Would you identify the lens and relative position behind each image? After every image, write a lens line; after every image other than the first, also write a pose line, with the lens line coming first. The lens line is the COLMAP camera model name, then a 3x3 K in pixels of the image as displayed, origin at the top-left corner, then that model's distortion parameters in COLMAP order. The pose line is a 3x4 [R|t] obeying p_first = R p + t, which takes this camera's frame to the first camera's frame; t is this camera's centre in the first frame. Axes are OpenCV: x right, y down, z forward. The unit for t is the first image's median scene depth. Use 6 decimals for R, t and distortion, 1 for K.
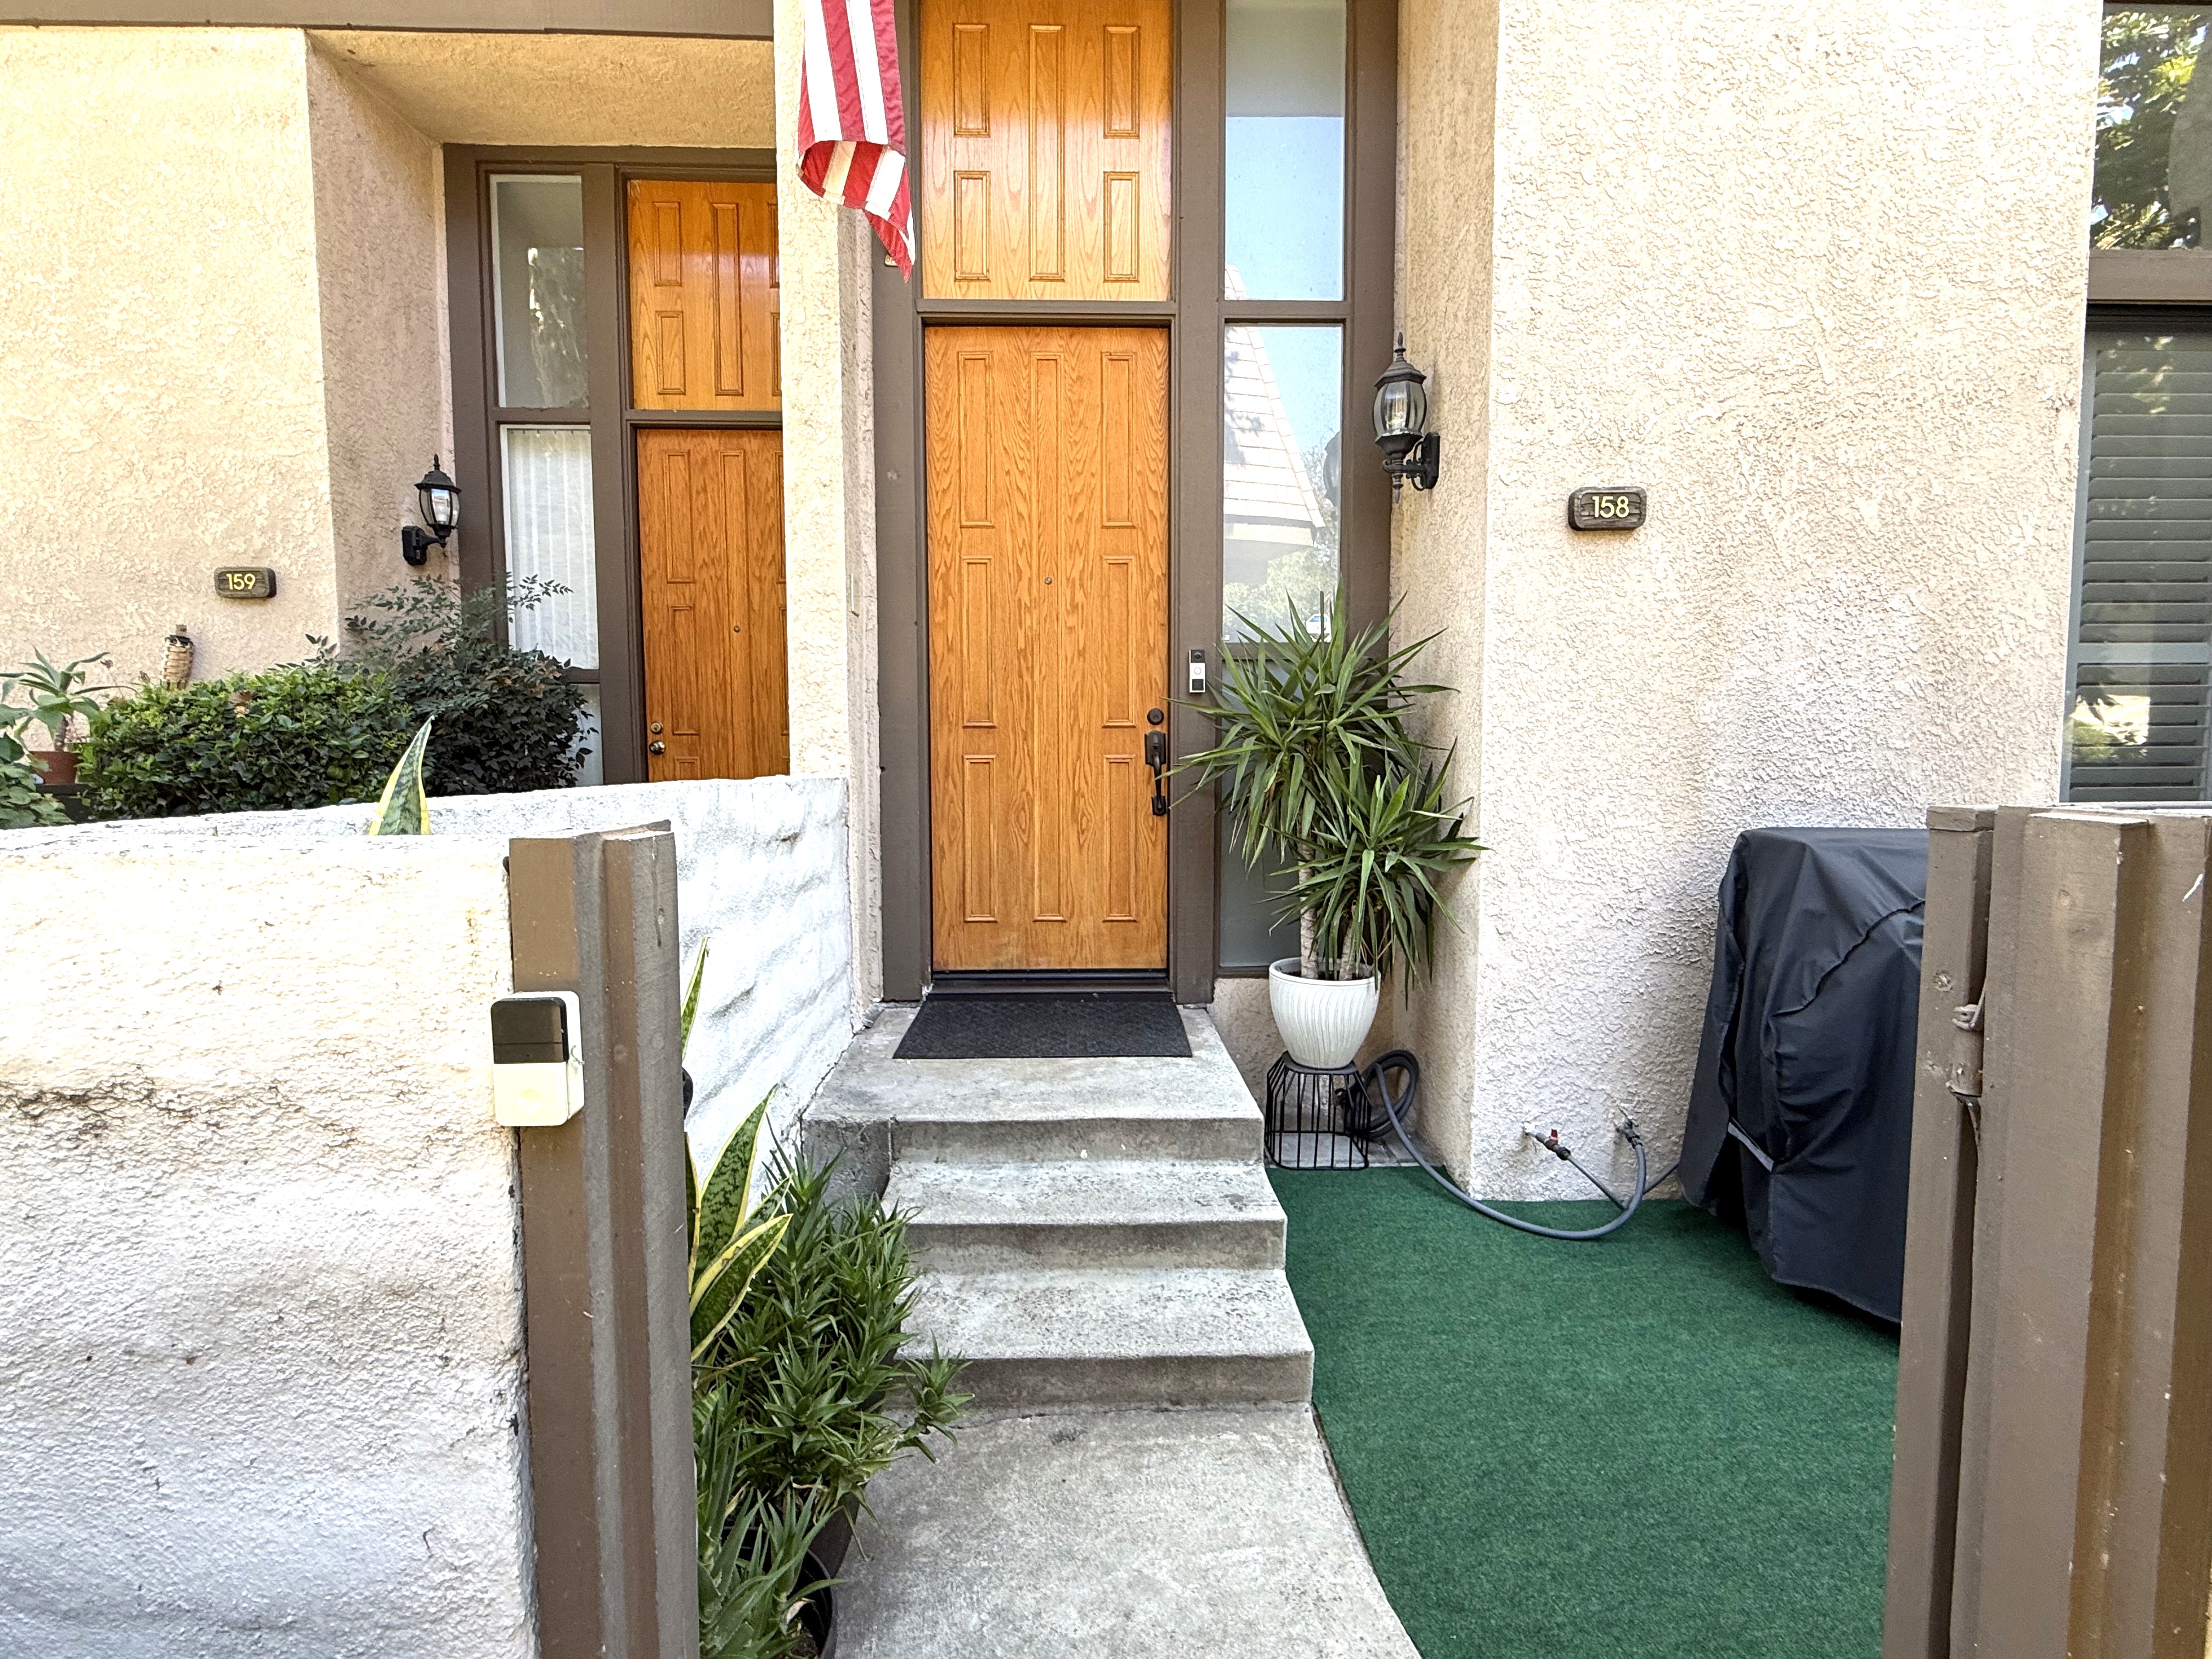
lens RADIAL K [[1028.9, 0, 1106.6], [0, 1028.9, 834.4], [0, 0, 1]] dist [-0.003901, 0.000270]
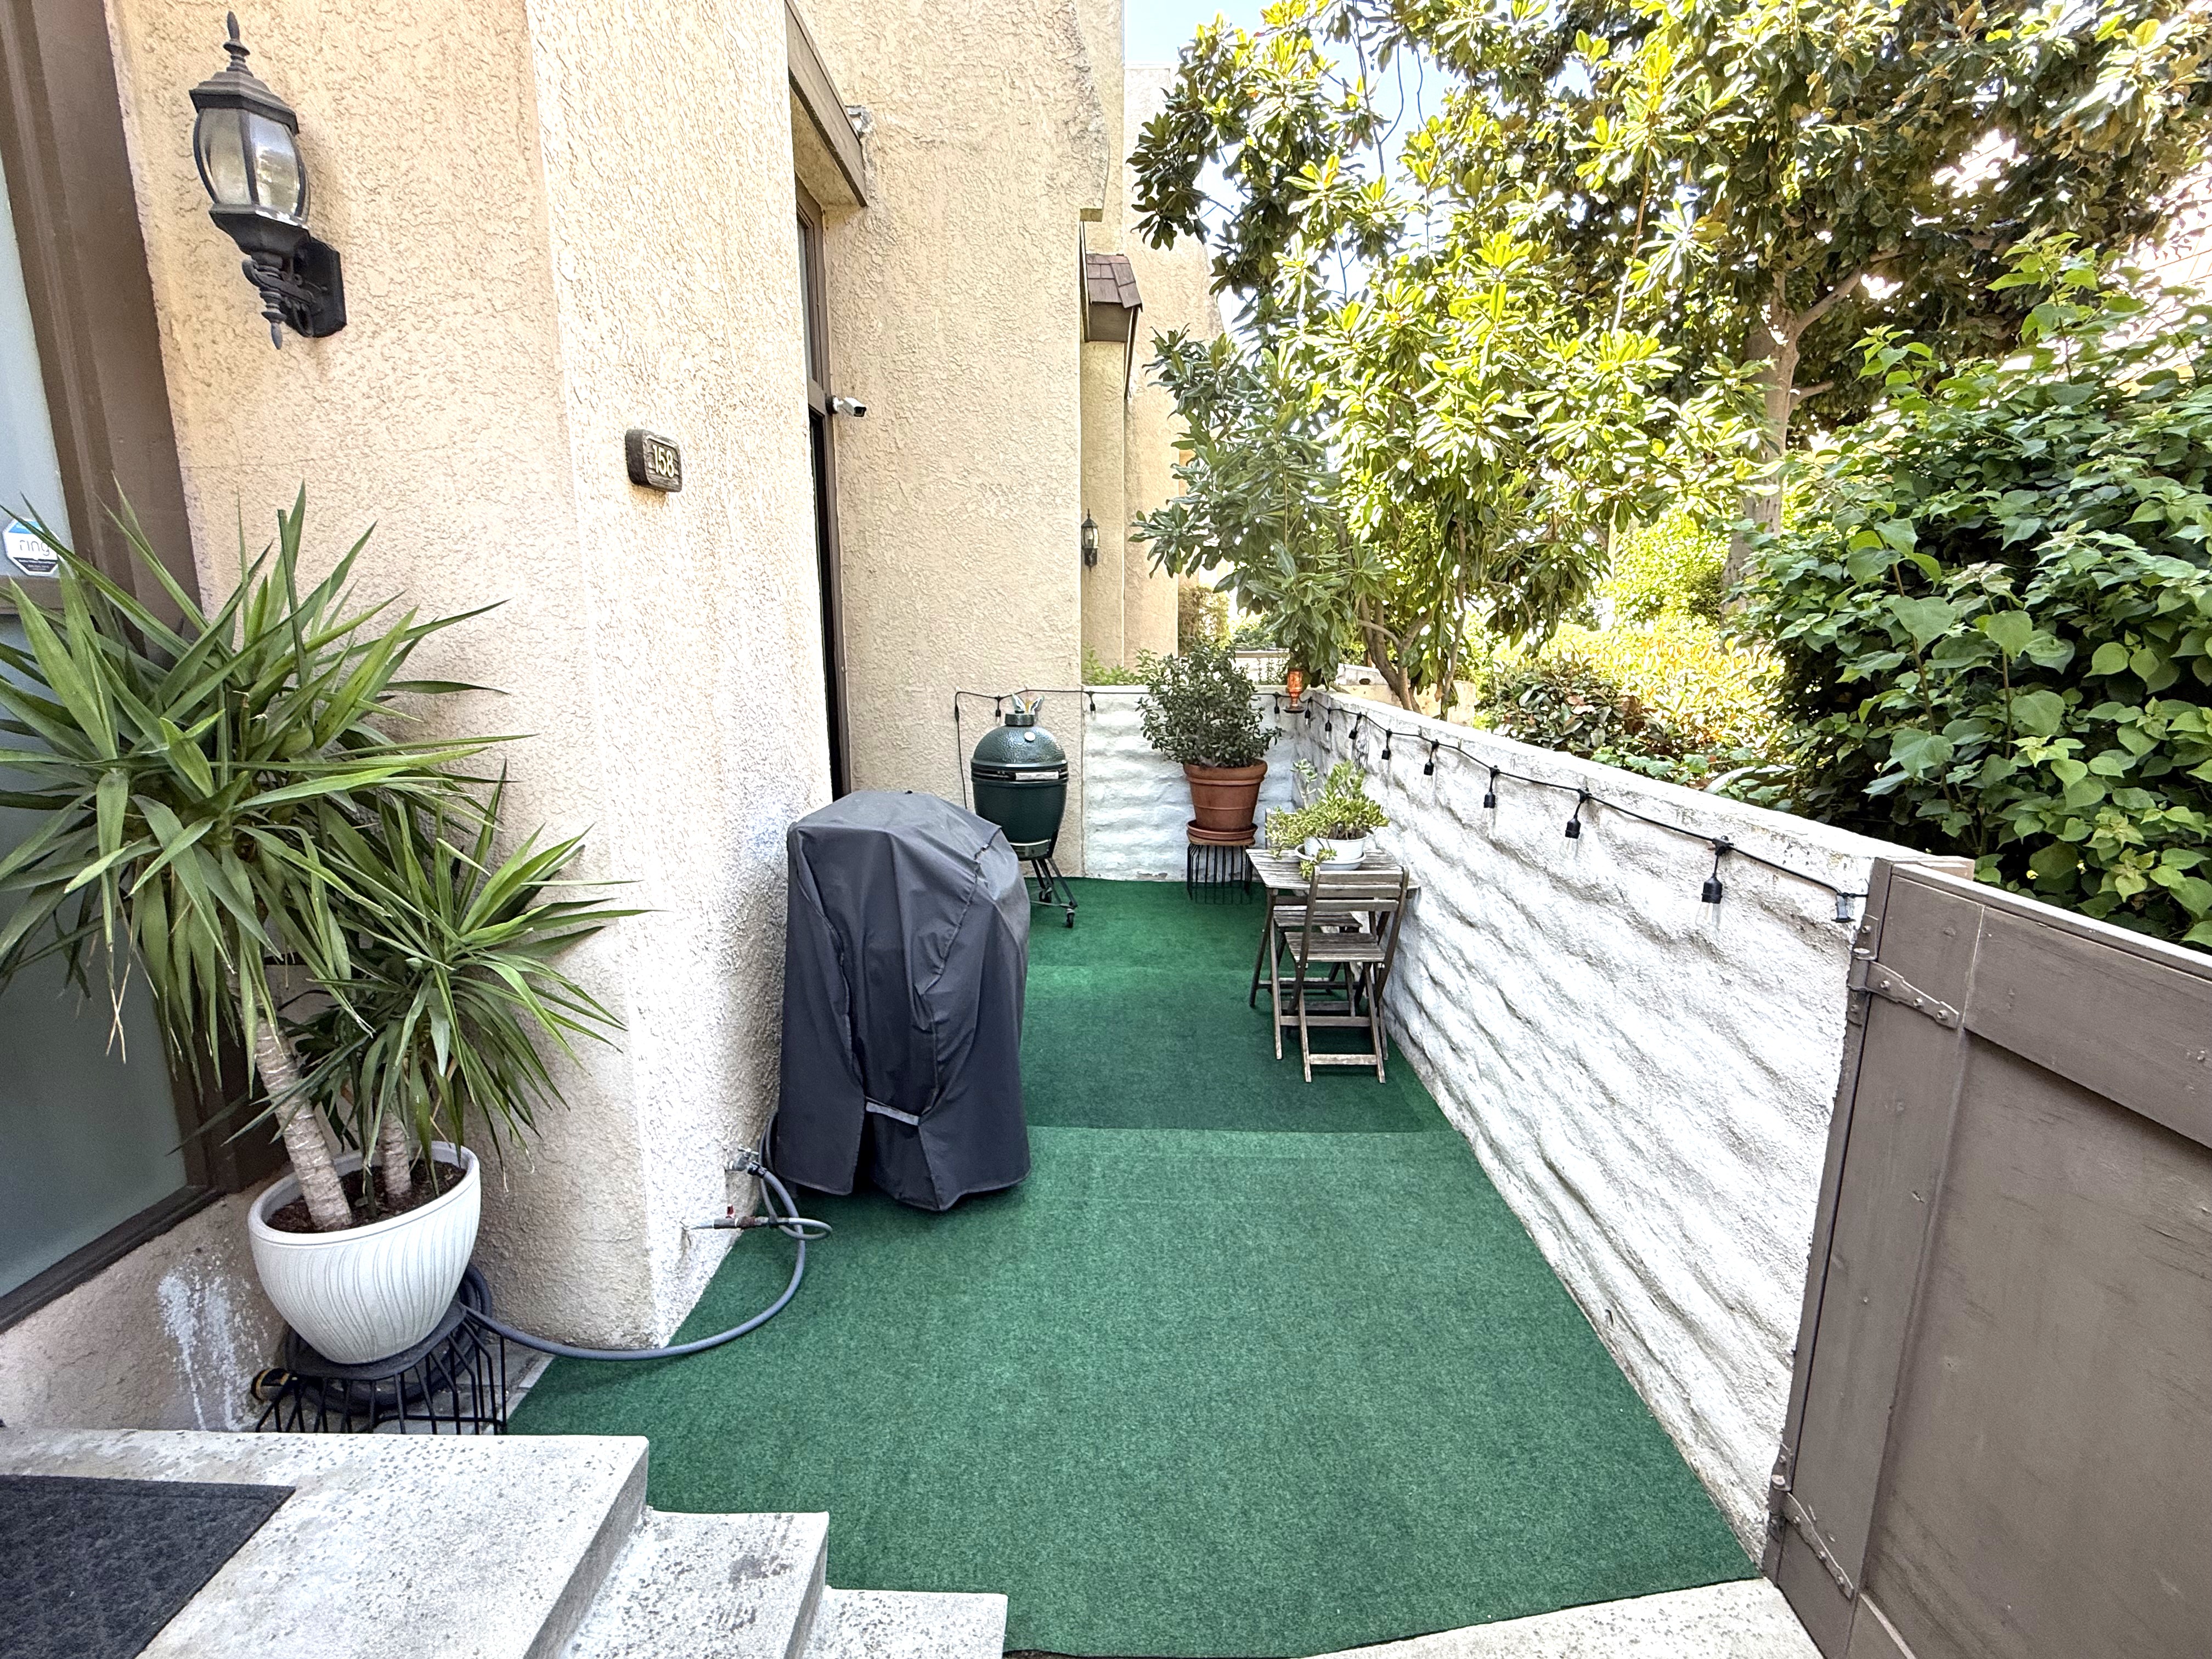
lens RADIAL K [[1028.9, 0, 1104.8], [0, 1028.9, 834.1], [0, 0, 1]] dist [-0.003901, 0.000270]
pose [[0.028962, -0.189796, 0.981396, -0.384669], [0.065560, 0.980055, 0.187601, -0.178002], [-0.997428, 0.058907, 0.040827, 0.723511]]
